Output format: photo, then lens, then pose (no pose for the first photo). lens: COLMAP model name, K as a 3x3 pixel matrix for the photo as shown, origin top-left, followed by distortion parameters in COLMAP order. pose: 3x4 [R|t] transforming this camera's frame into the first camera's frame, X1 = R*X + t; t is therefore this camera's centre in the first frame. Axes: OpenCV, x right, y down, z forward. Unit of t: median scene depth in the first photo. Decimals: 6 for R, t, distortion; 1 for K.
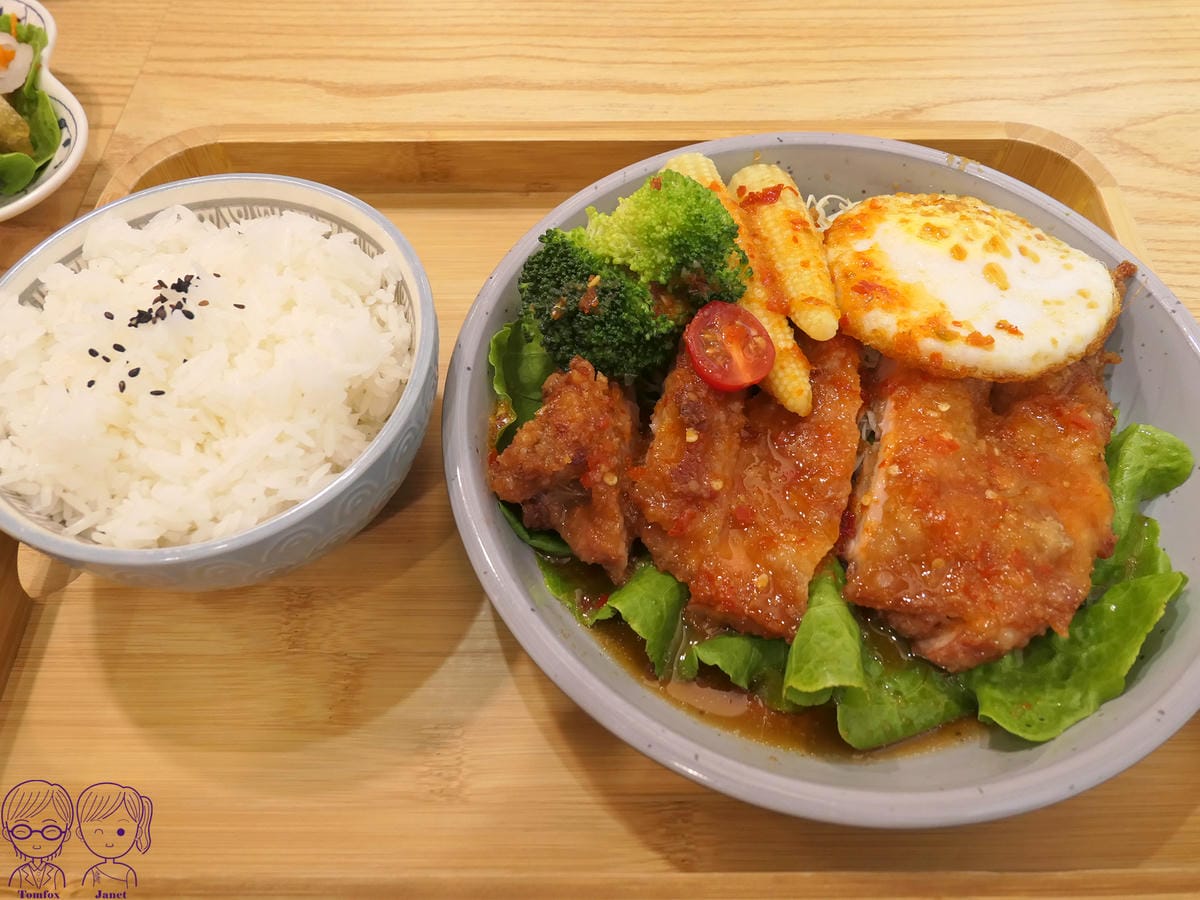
lens RADIAL K [[965.2, 0, 585.9], [0, 965.2, 434.8], [0, 0, 1]] dist [-0.016626, 0.034372]
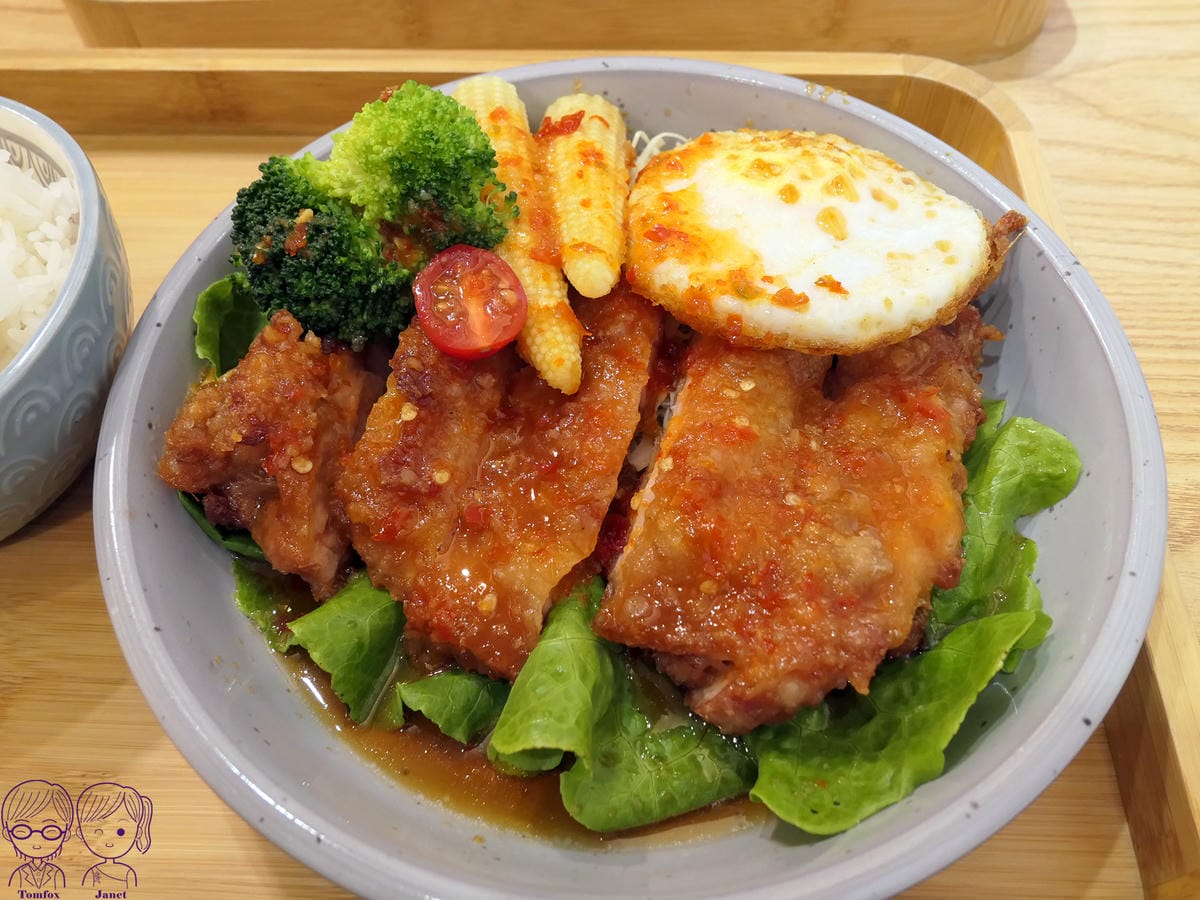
lens RADIAL K [[965.2, 0, 597.9], [0, 965.2, 429.7], [0, 0, 1]] dist [-0.016626, 0.034372]
pose [[0.998475, 0.026297, -0.048542, 0.293049], [-0.027326, 0.999413, -0.020662, 0.025884], [0.047970, 0.021957, 0.998607, 0.224363]]
